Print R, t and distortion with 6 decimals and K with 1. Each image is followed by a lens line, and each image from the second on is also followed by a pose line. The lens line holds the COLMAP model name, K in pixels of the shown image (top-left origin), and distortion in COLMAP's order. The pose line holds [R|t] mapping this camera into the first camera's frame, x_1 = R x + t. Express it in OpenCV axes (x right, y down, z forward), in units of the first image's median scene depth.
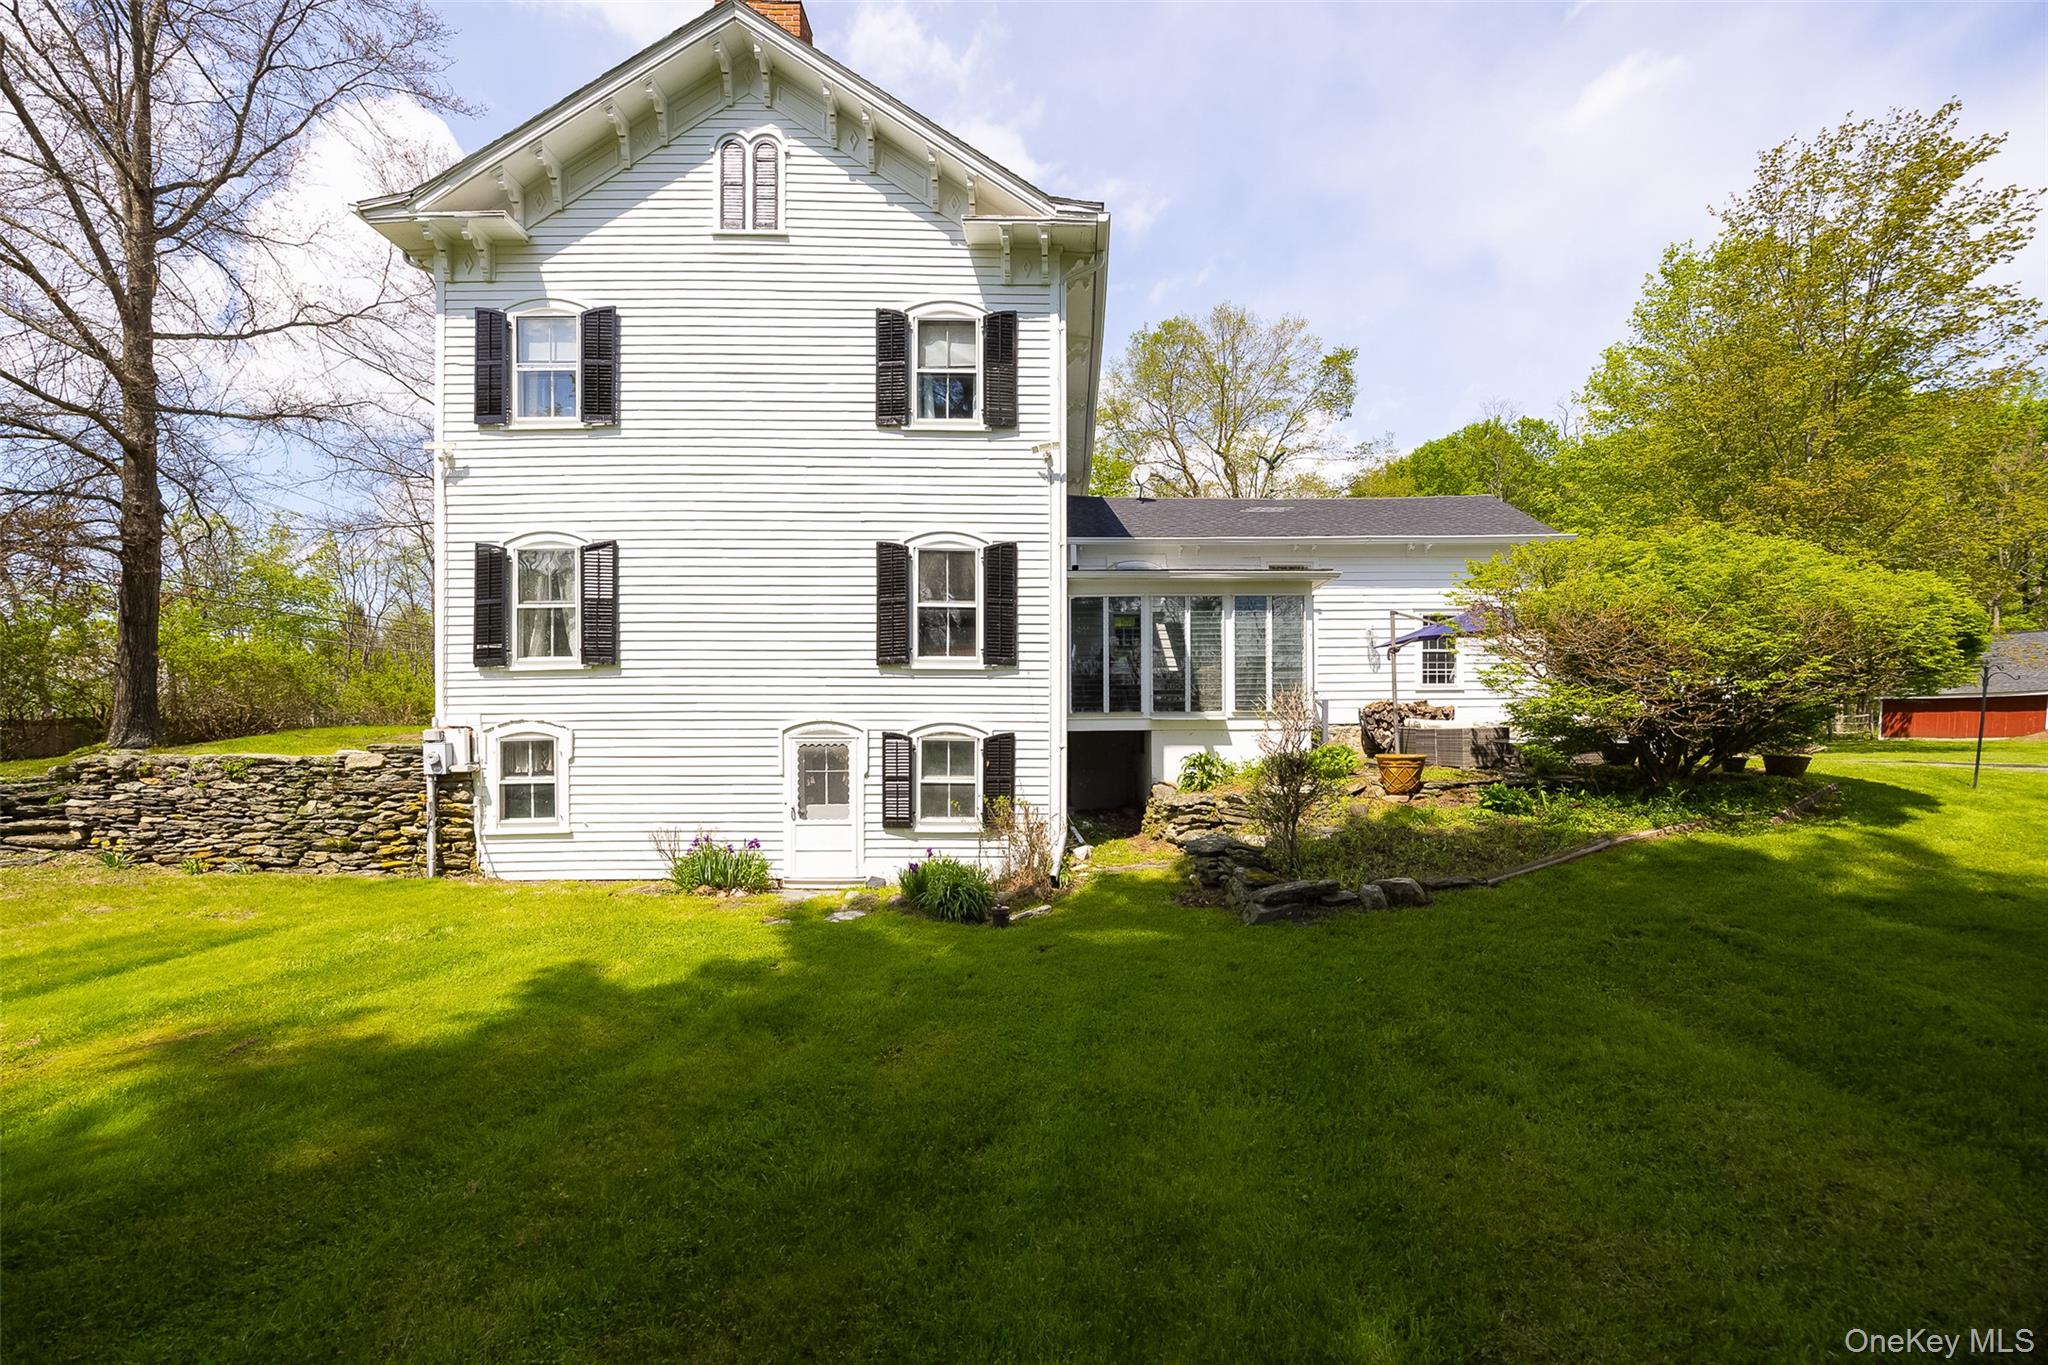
lens RADIAL K [[785.8, 0, 1029.3], [0, 785.8, 692.5], [0, 0, 1]] dist [-0.003697, 0.000136]
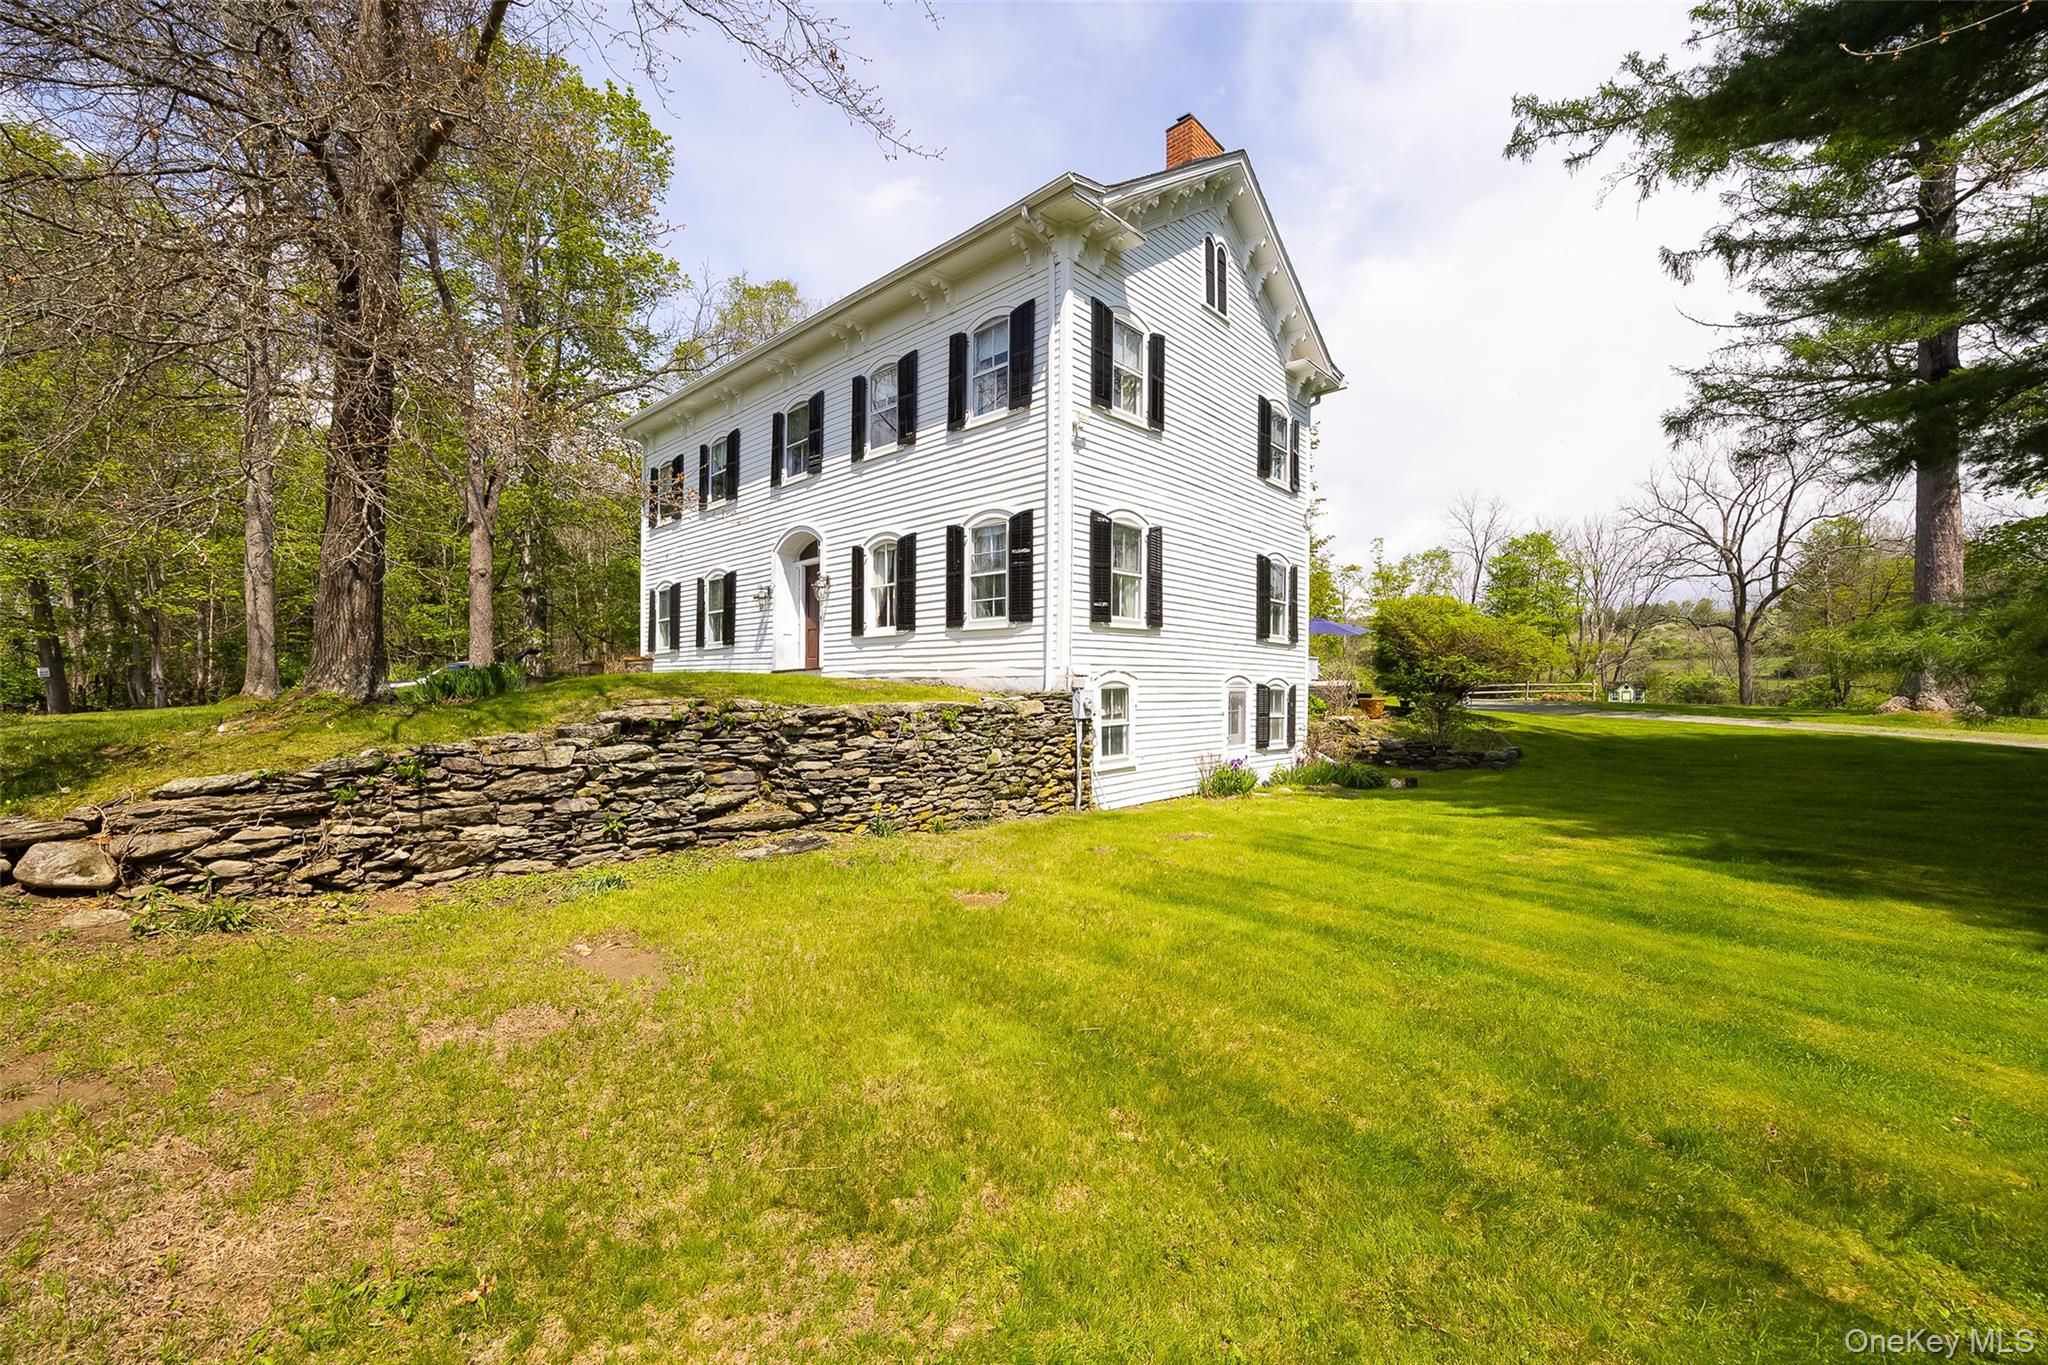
lens RADIAL K [[785.8, 0, 1029.4], [0, 785.8, 681.6], [0, 0, 1]] dist [-0.003697, 0.000136]
pose [[0.691571, 0.008147, 0.722263, -1.562528], [-0.015600, 0.999872, 0.003659, 0.049246], [-0.722140, -0.013797, 0.691609, 0.290643]]
